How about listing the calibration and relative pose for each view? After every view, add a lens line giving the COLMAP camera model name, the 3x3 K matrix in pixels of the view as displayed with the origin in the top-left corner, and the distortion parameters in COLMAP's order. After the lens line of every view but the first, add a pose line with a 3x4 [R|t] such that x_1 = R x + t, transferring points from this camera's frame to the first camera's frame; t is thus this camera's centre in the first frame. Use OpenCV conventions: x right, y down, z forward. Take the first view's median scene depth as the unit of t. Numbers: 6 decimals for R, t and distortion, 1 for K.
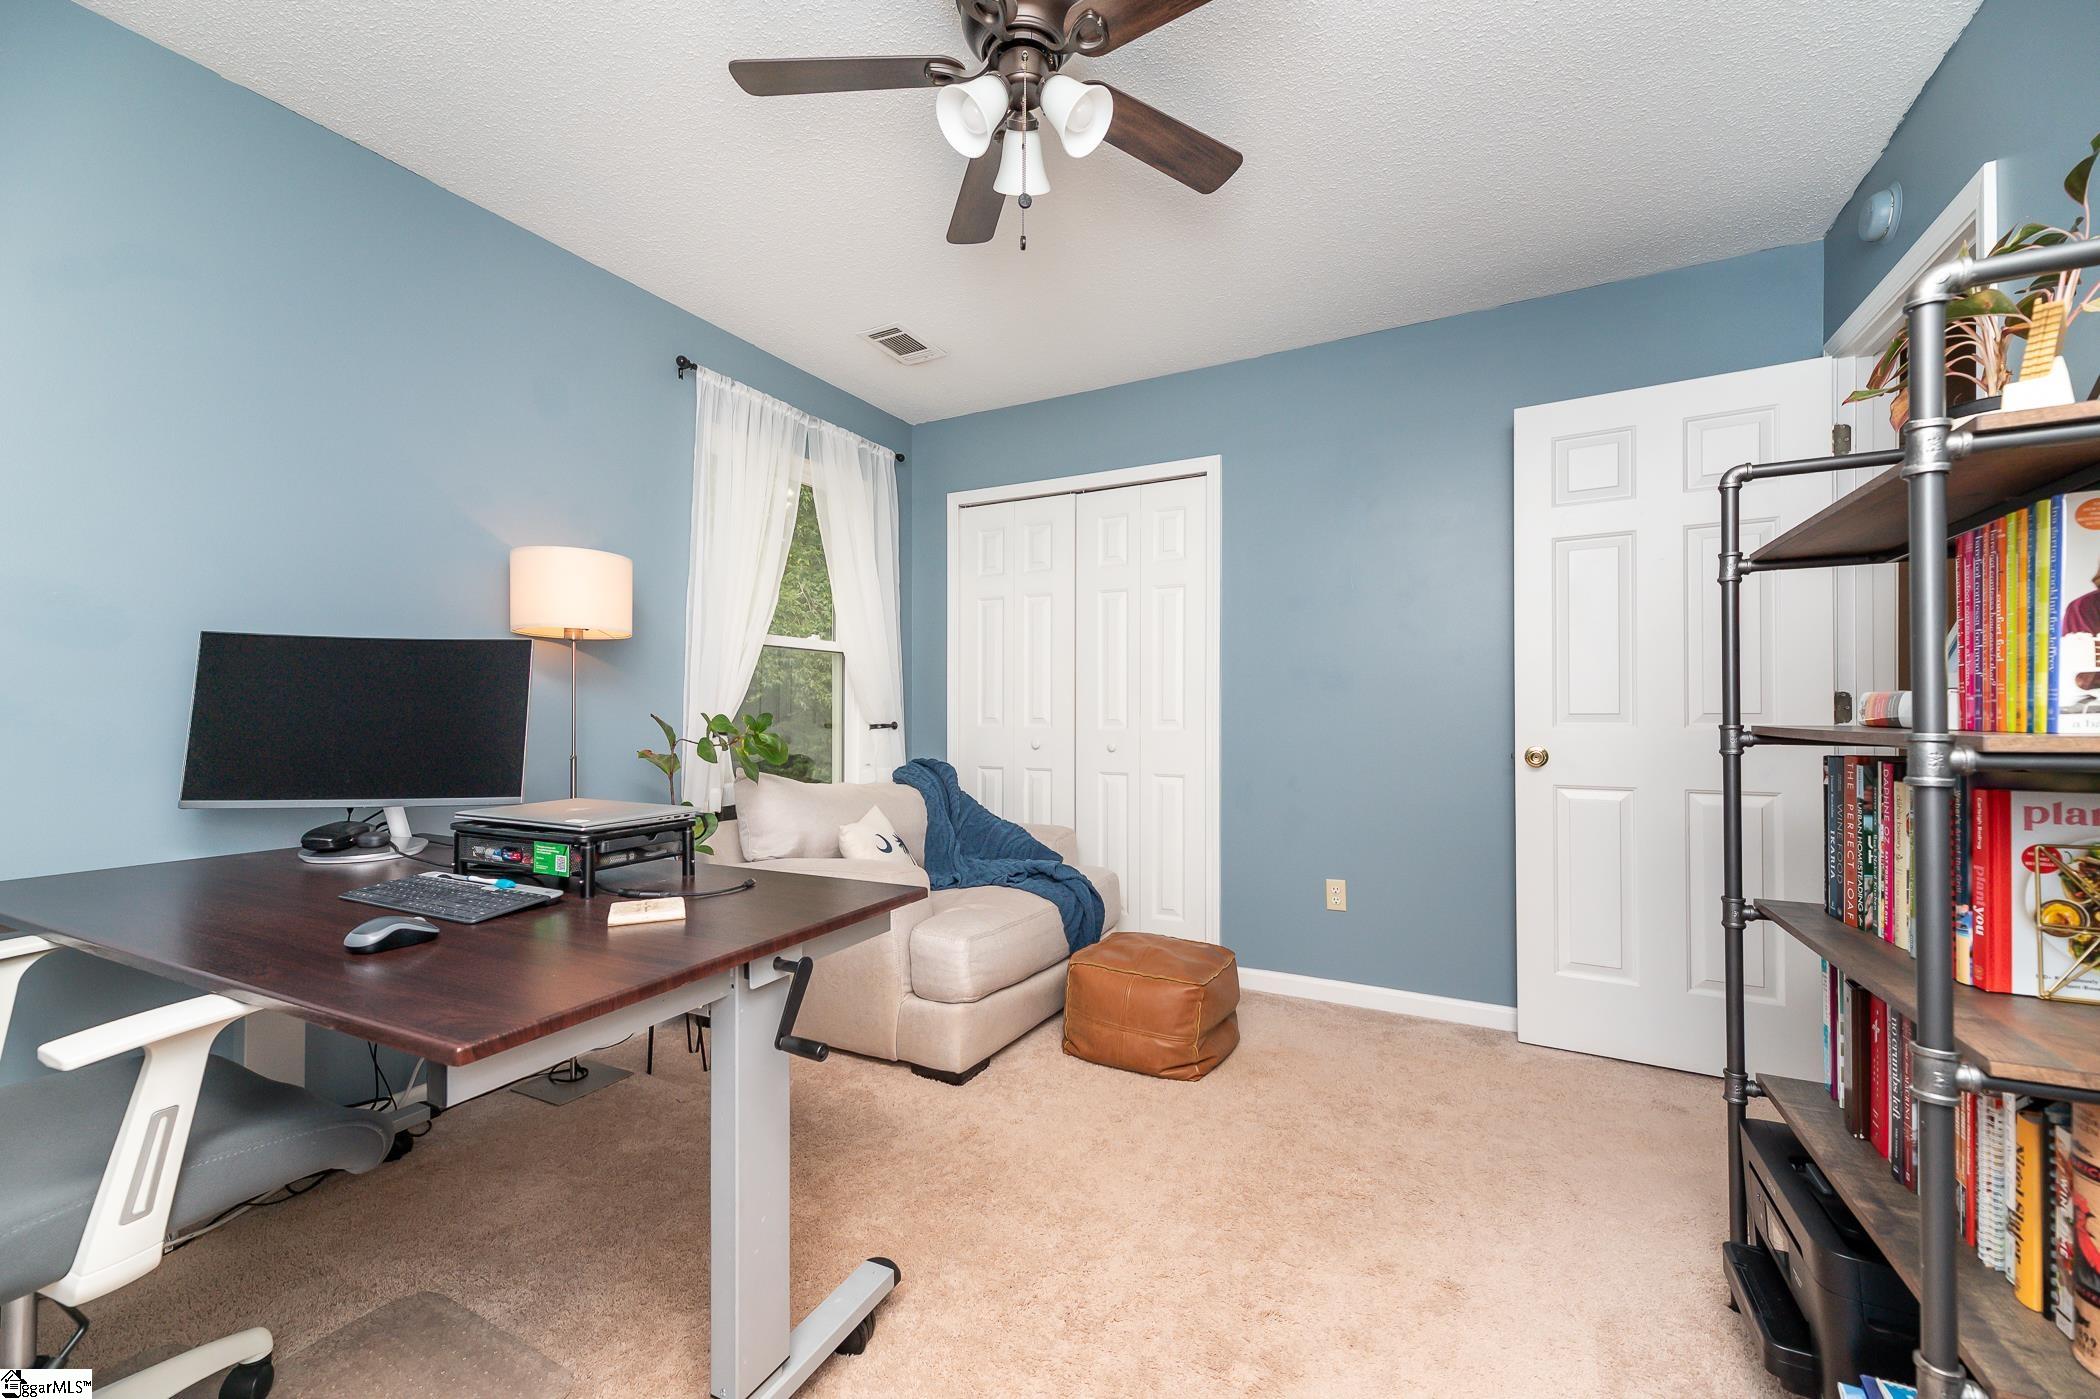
lens RADIAL K [[813.9, 0, 1053.1], [0, 813.9, 707.2], [0, 0, 1]] dist [0.000015, -0.000035]
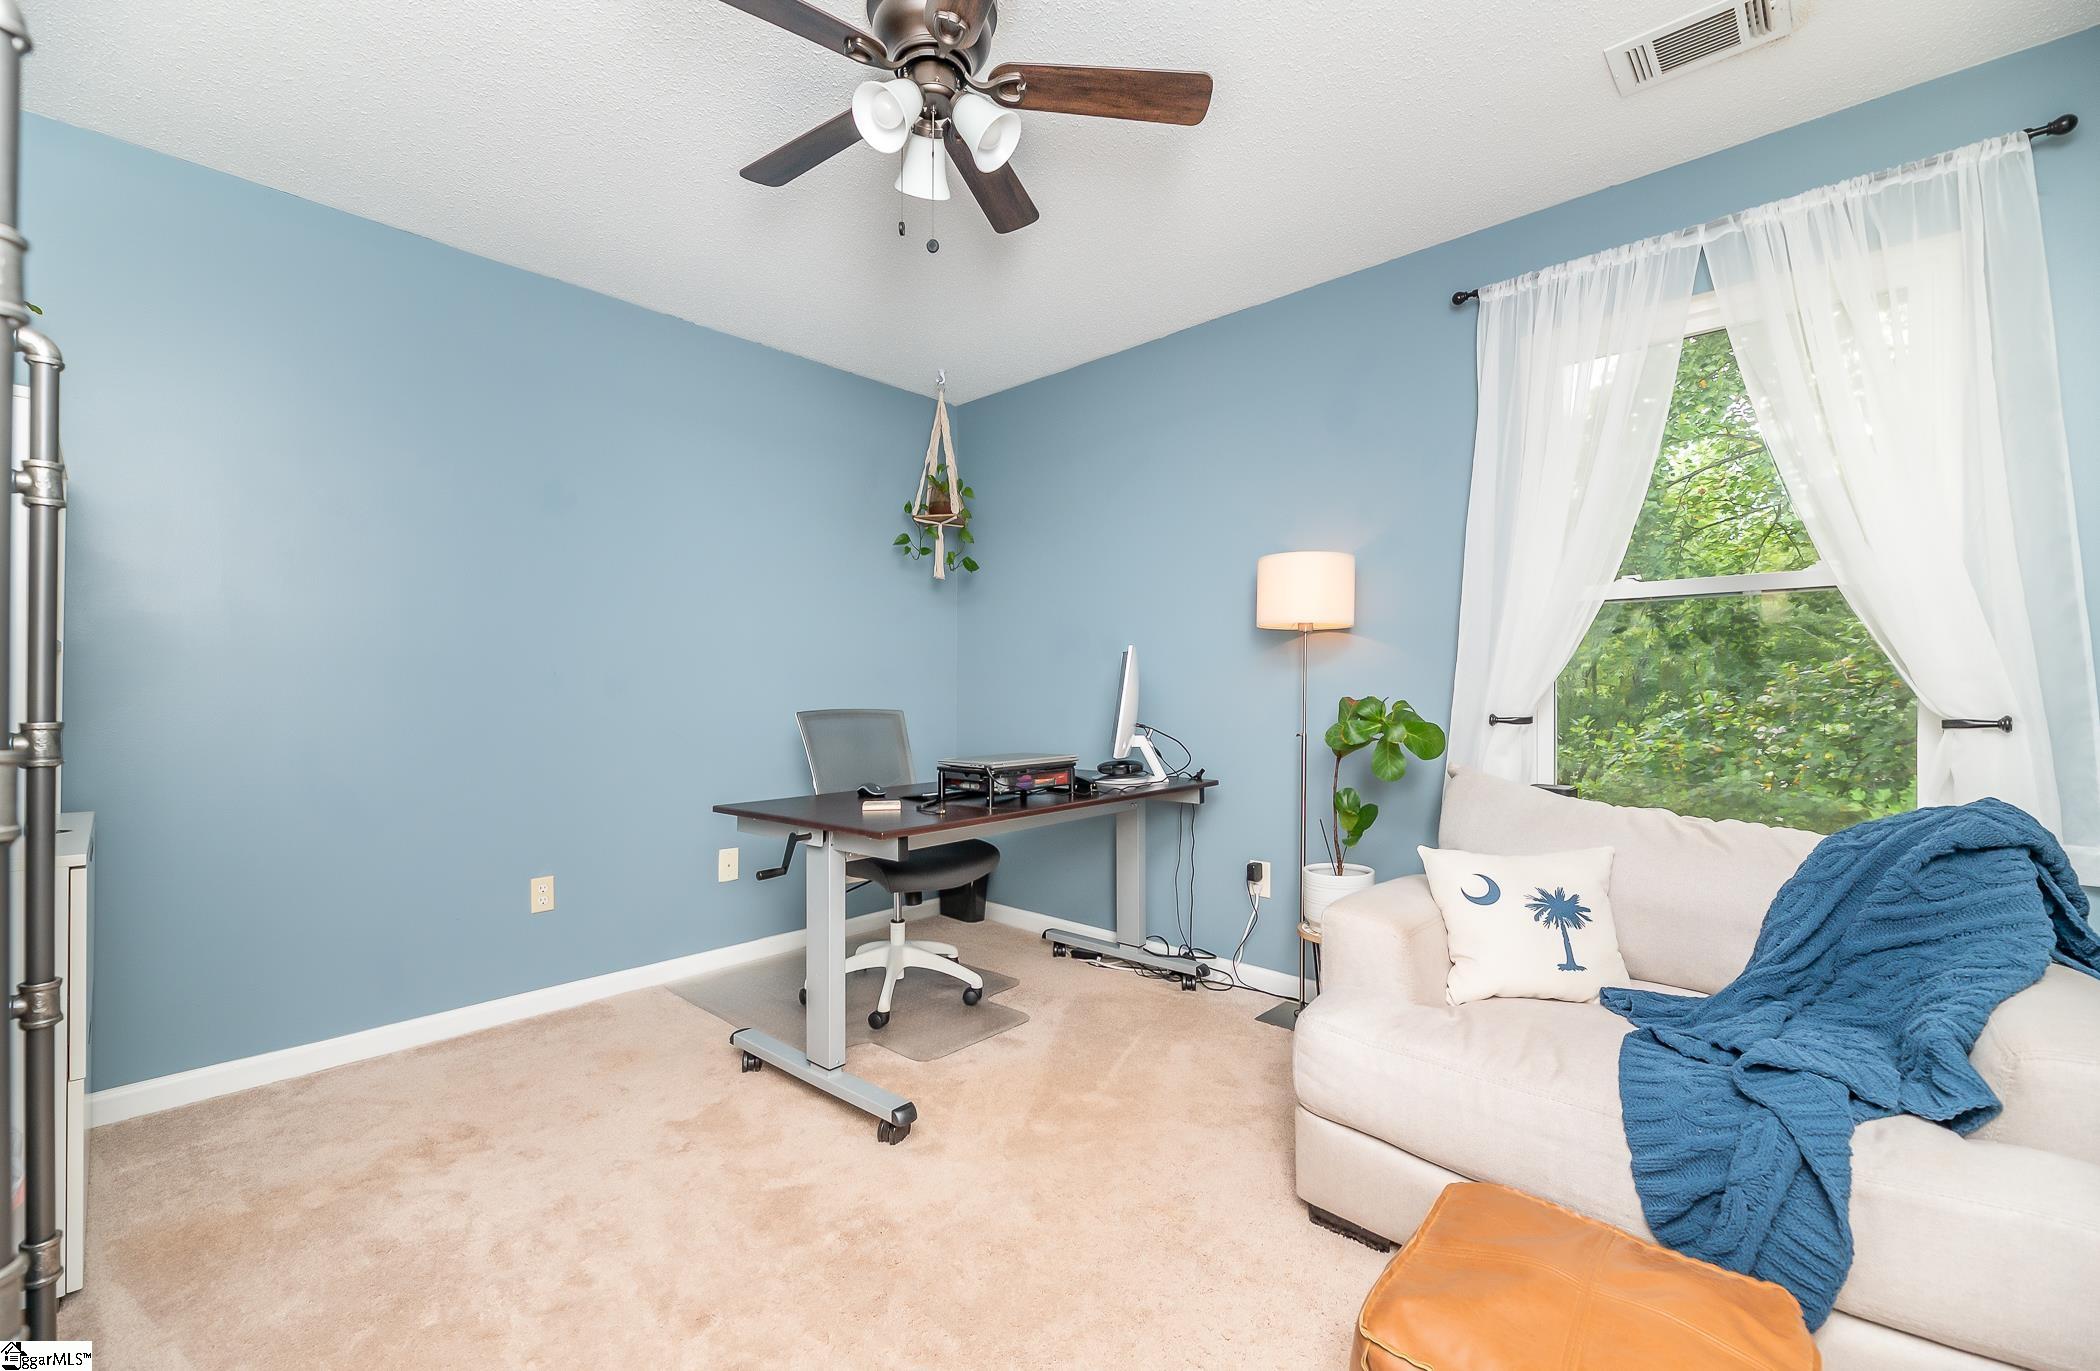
lens RADIAL K [[896.8, 0, 1050.0], [0, 896.8, 685.5], [0, 0, 1]] dist [0.000992, 0.000153]
pose [[-0.240993, -0.011166, -0.970463, 0.562445], [0.006405, 0.999894, -0.013095, 0.004800], [0.970506, -0.009371, -0.240896, 0.767254]]
